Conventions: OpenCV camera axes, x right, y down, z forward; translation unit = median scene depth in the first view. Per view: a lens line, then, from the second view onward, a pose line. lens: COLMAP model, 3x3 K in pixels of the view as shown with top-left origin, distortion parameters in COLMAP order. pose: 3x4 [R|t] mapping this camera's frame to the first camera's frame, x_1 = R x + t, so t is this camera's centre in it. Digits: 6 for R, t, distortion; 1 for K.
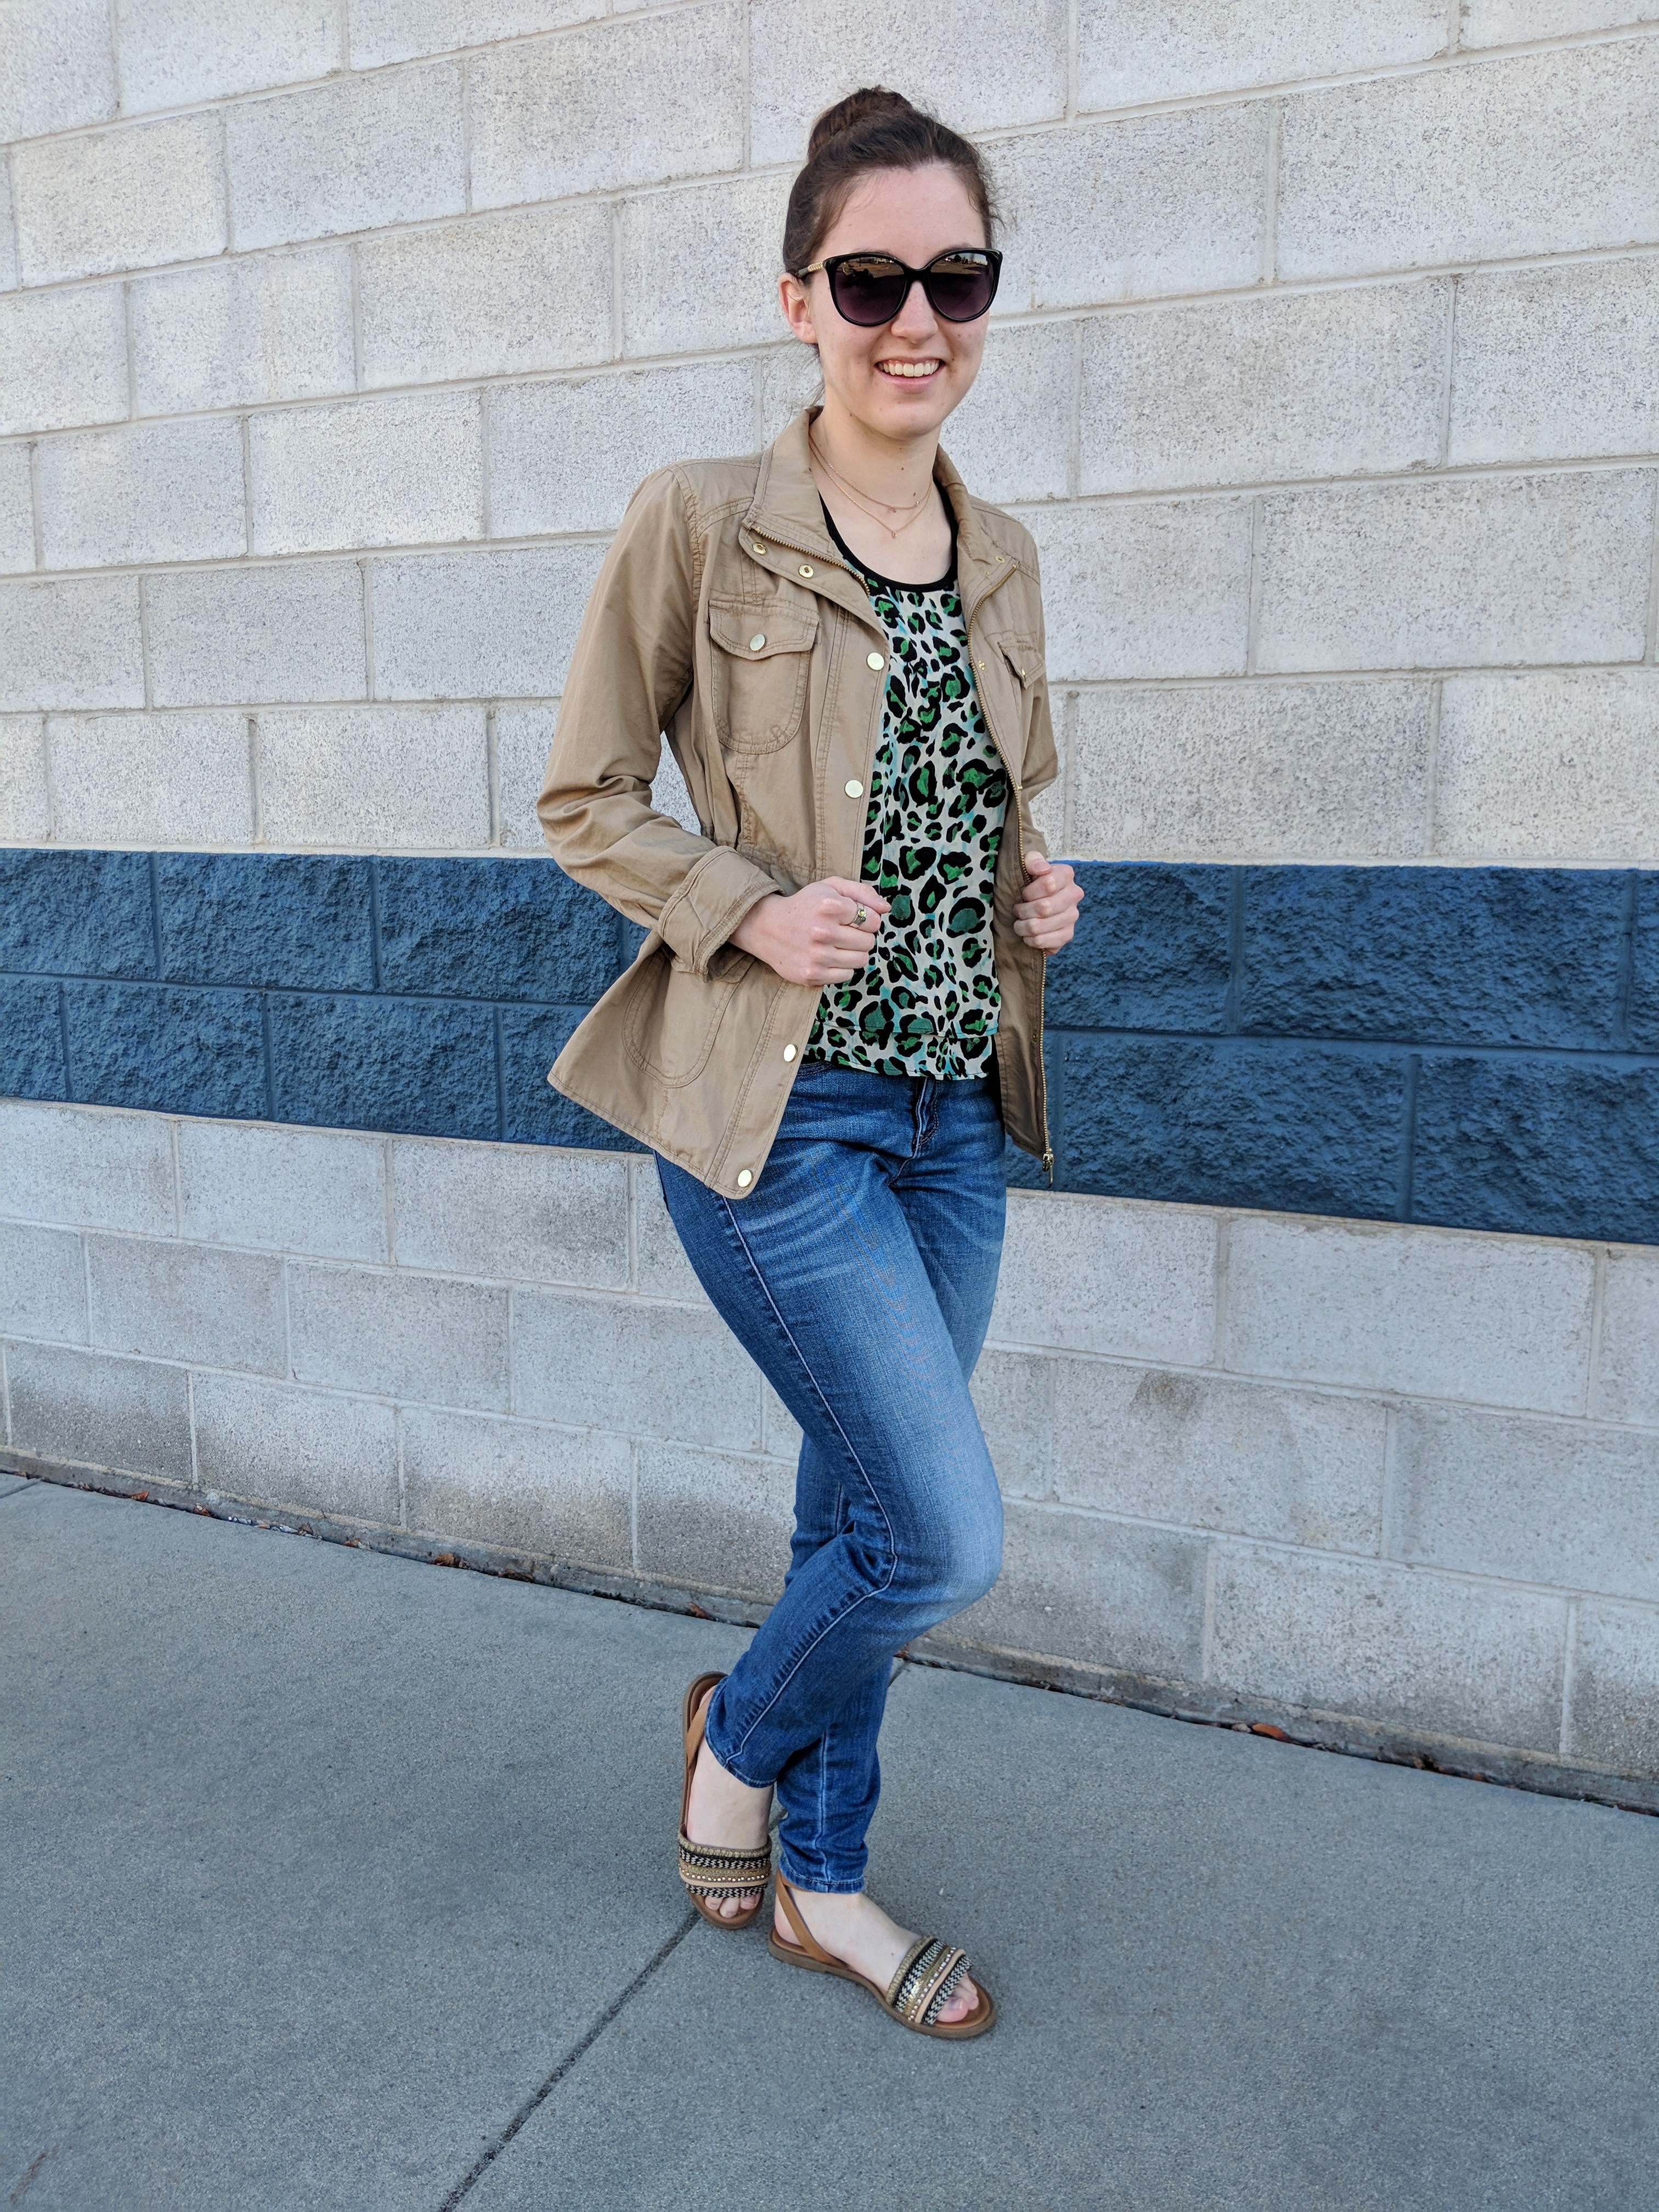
lens RADIAL K [[1856.0, 0, 846.5], [0, 1856.0, 1114.1], [0, 0, 1]] dist [0.083032, -0.179091]
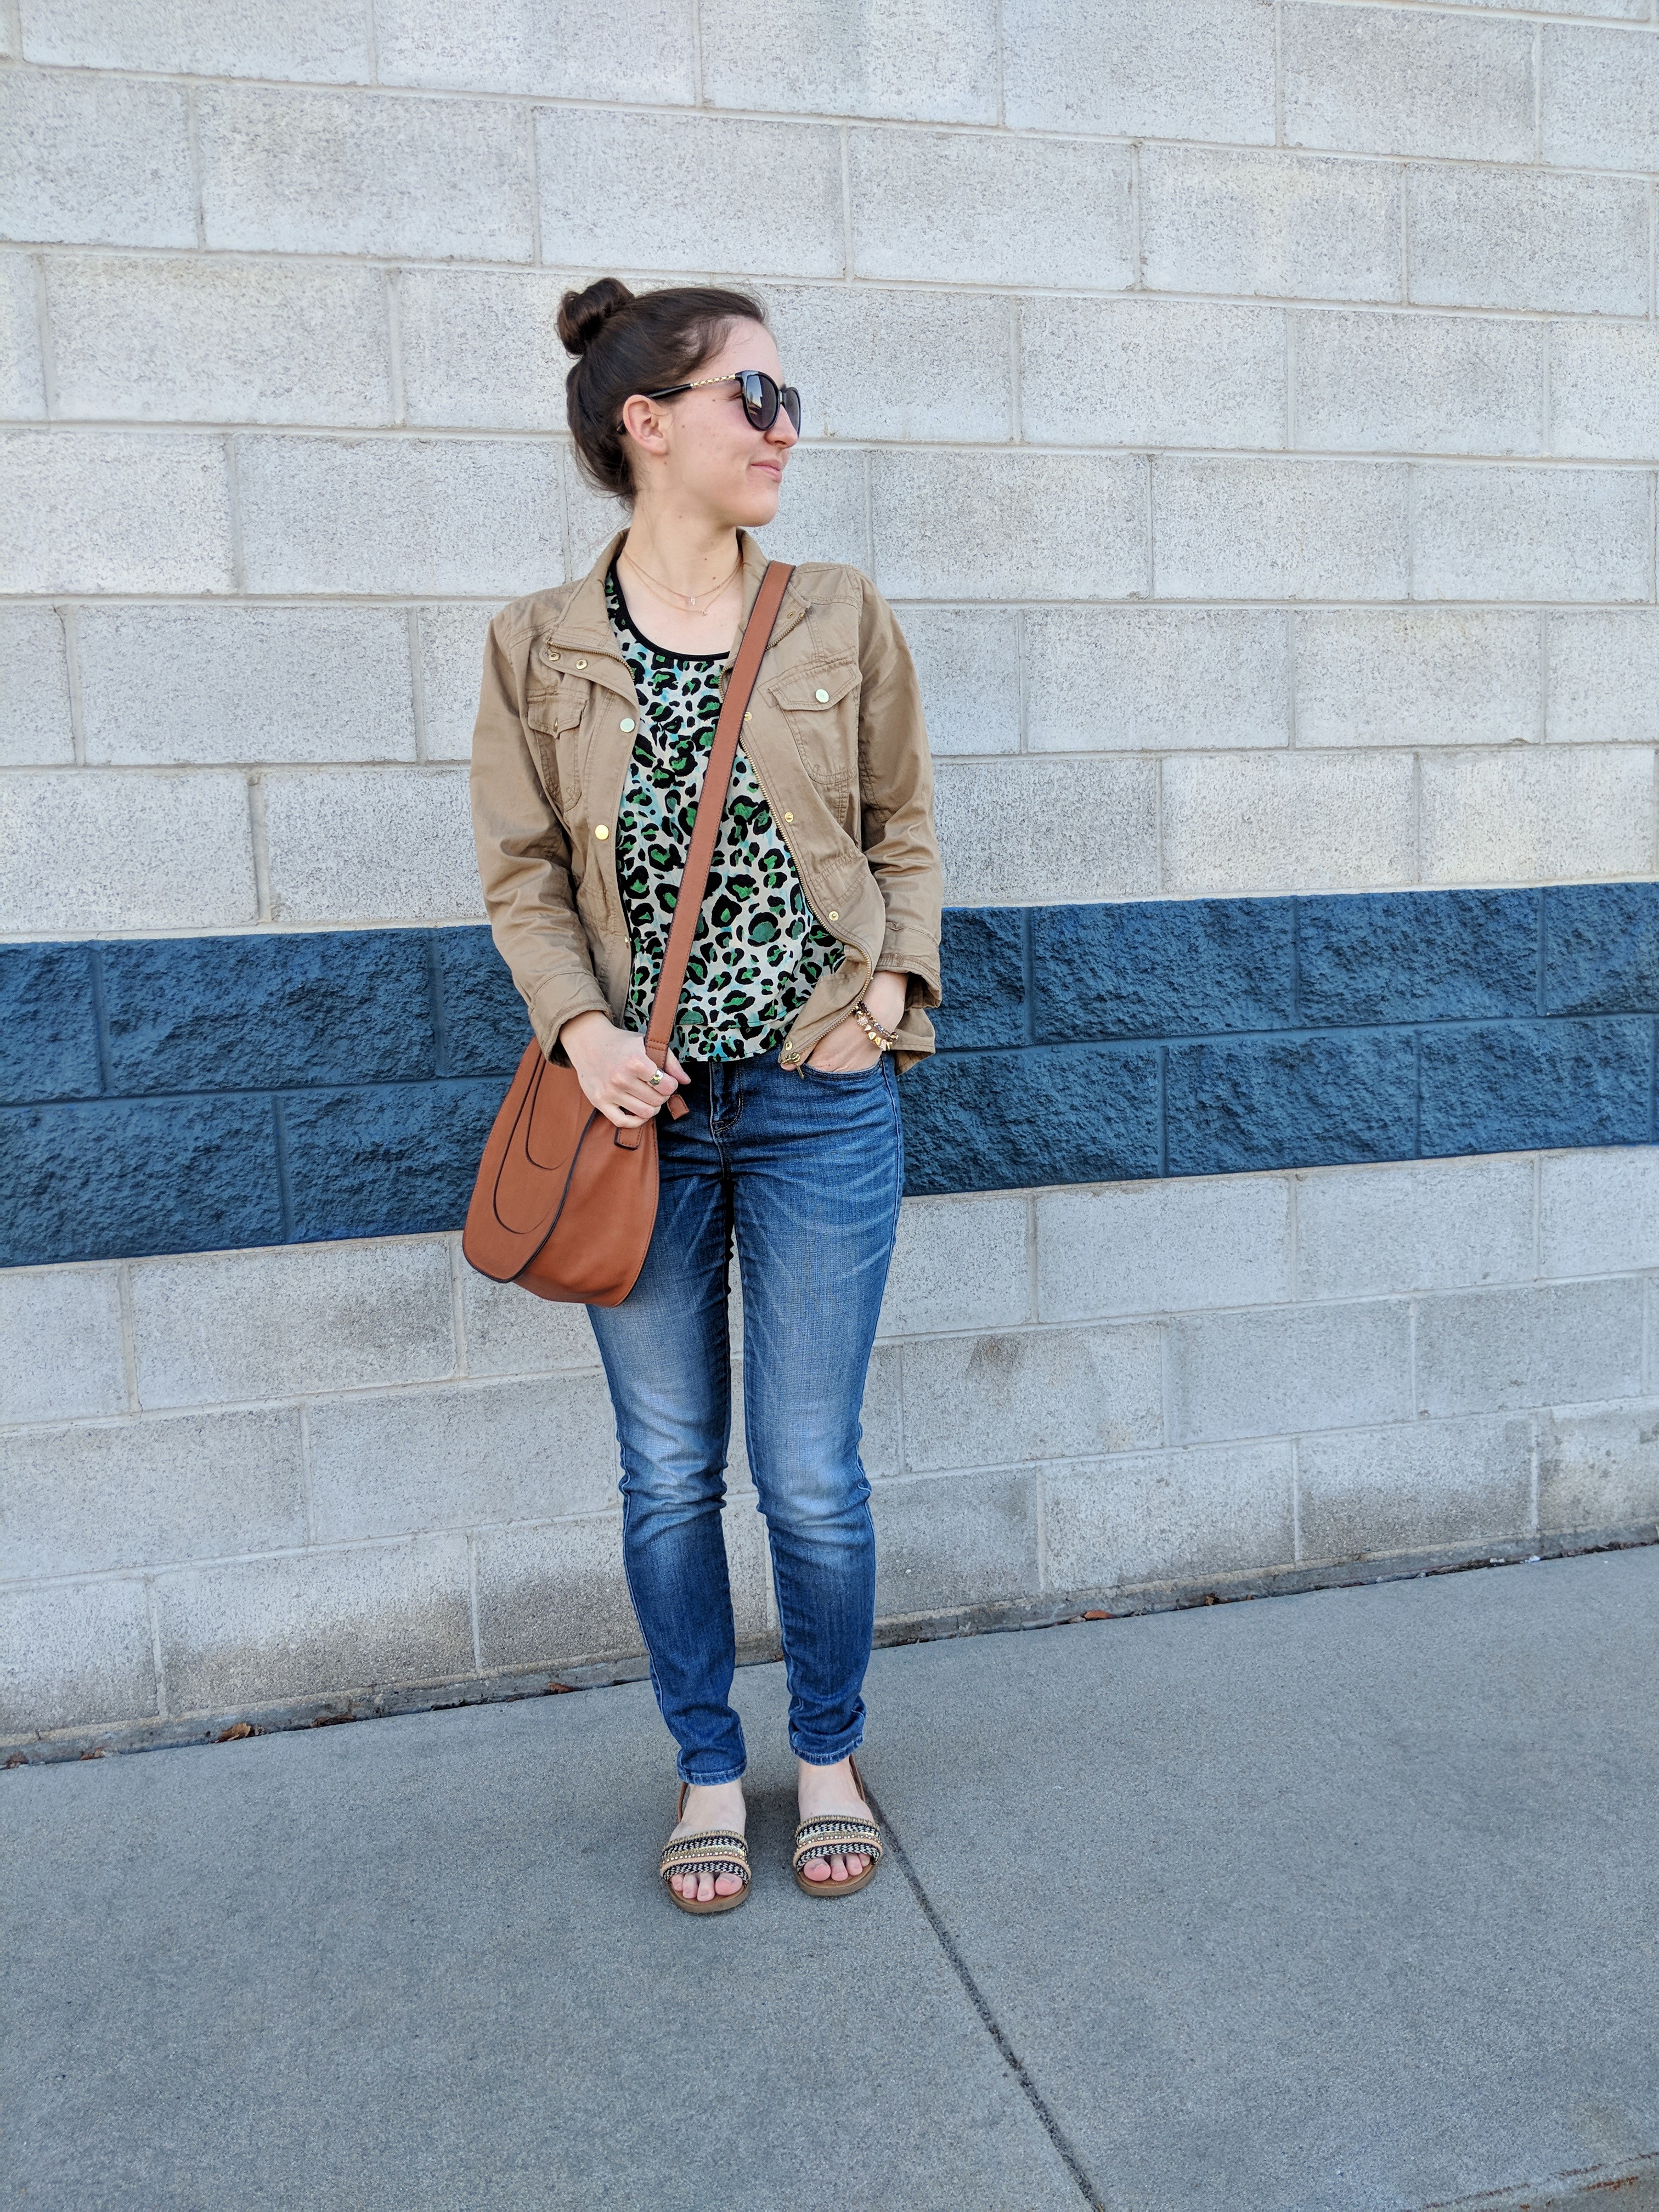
lens RADIAL K [[1866.2, 0, 867.2], [0, 1866.2, 1126.3], [0, 0, 1]] dist [0.089773, -0.185974]
pose [[0.770107, -0.100836, 0.629895, -0.645764], [0.139780, 0.990105, -0.012396, 0.010288], [-0.622412, 0.097593, 0.776582, 0.120695]]
